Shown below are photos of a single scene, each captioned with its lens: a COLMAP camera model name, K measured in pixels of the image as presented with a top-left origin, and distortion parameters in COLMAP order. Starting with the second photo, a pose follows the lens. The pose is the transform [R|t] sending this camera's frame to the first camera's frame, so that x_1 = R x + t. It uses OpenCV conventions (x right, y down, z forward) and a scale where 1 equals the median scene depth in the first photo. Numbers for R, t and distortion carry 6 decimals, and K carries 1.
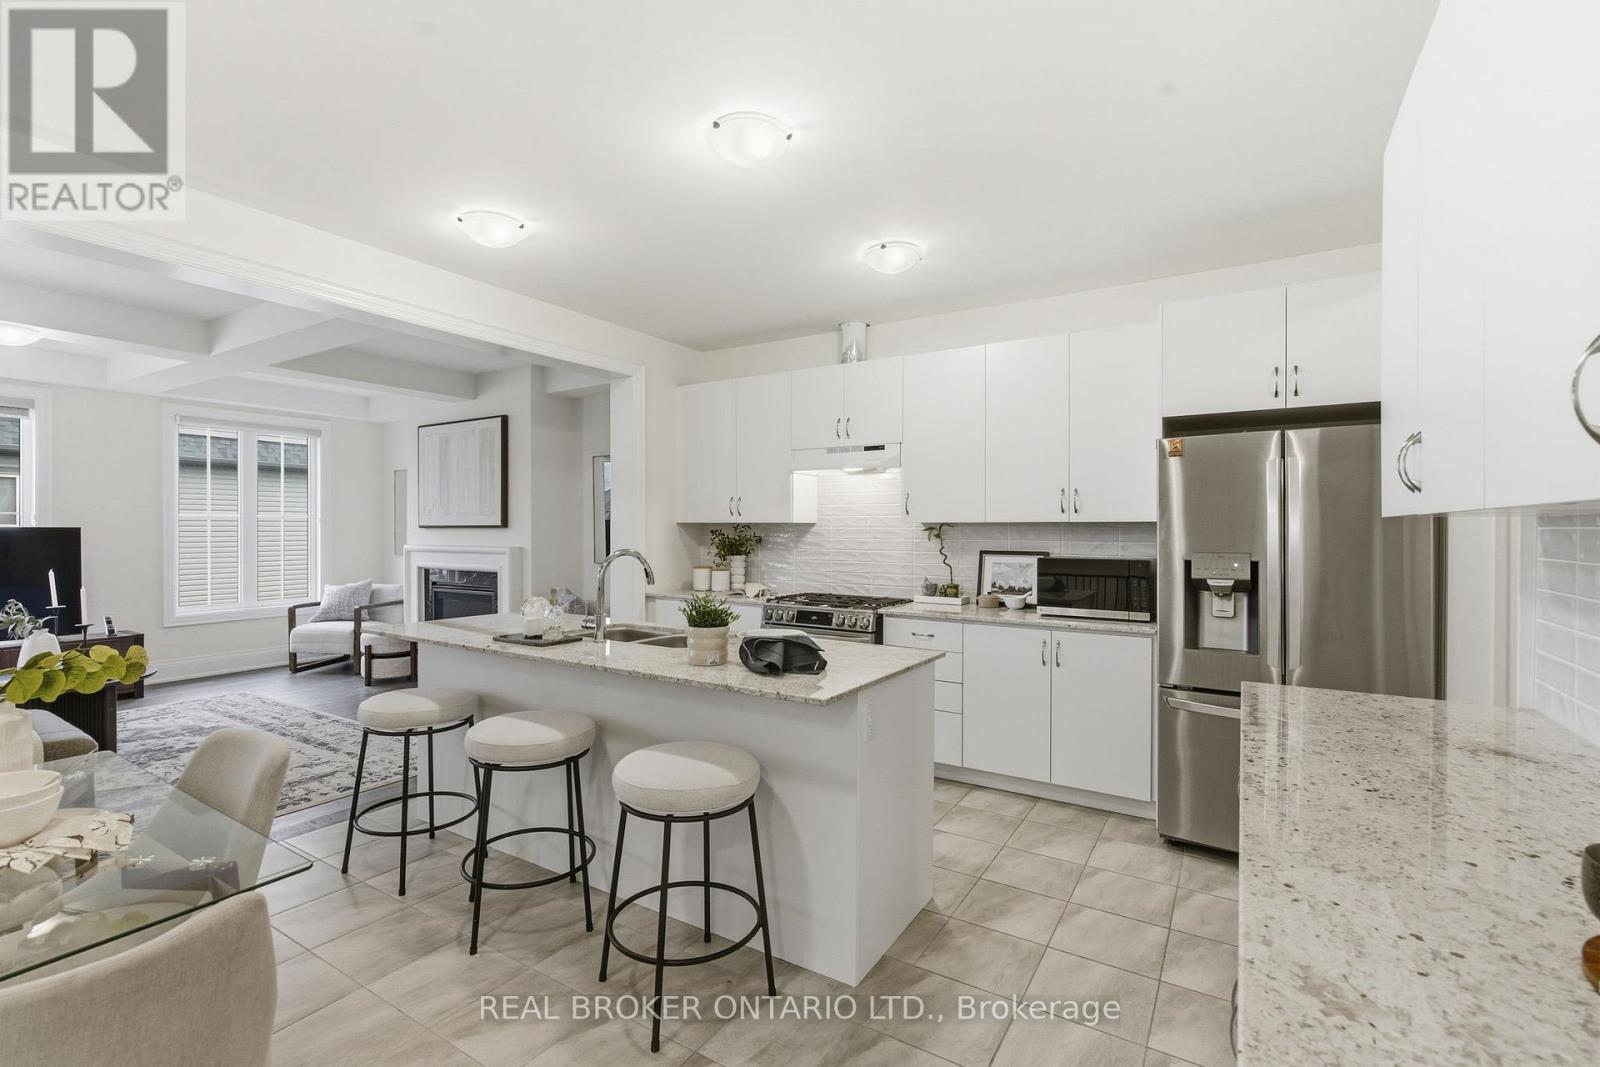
lens RADIAL K [[718.6, 0, 794.0], [0, 718.6, 531.8], [0, 0, 1]] dist [0.001553, -0.001227]
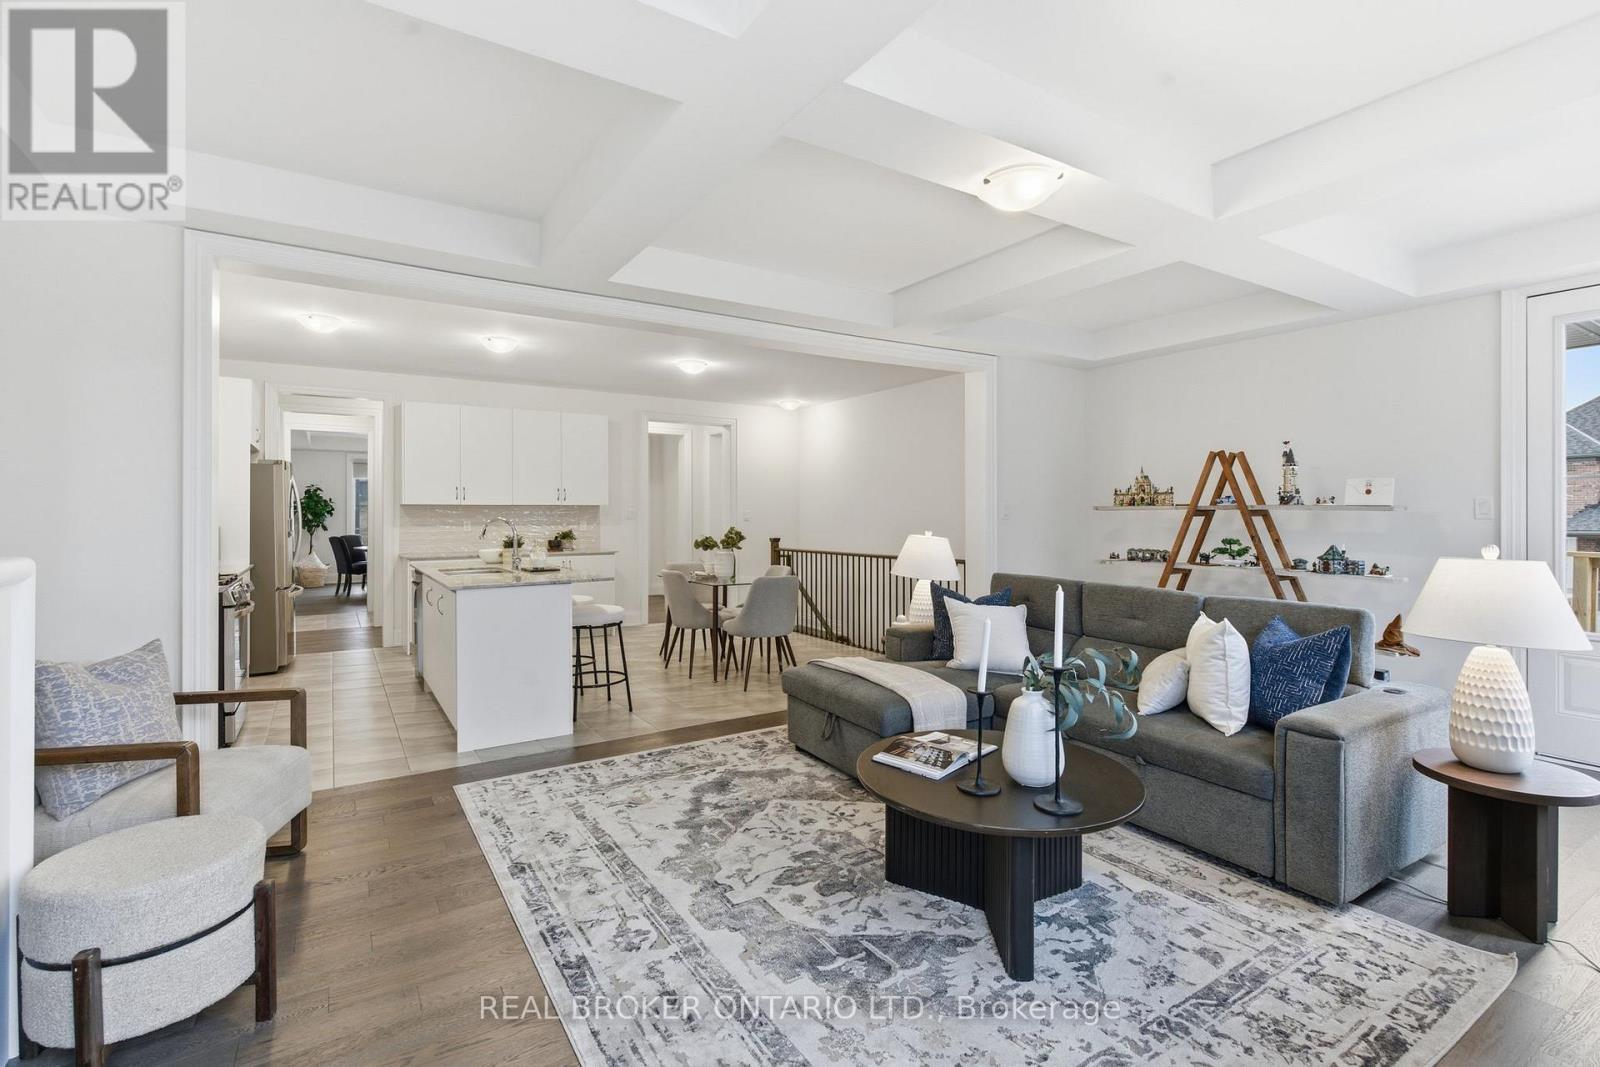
lens RADIAL K [[740.6, 0, 798.6], [0, 740.6, 500.5], [0, 0, 1]] dist [-0.000078, -0.000444]
pose [[-0.903858, 0.008048, 0.427756, -1.008548], [0.004056, 0.999939, -0.010243, 0.001402], [-0.427813, -0.007523, -0.903836, 1.404304]]
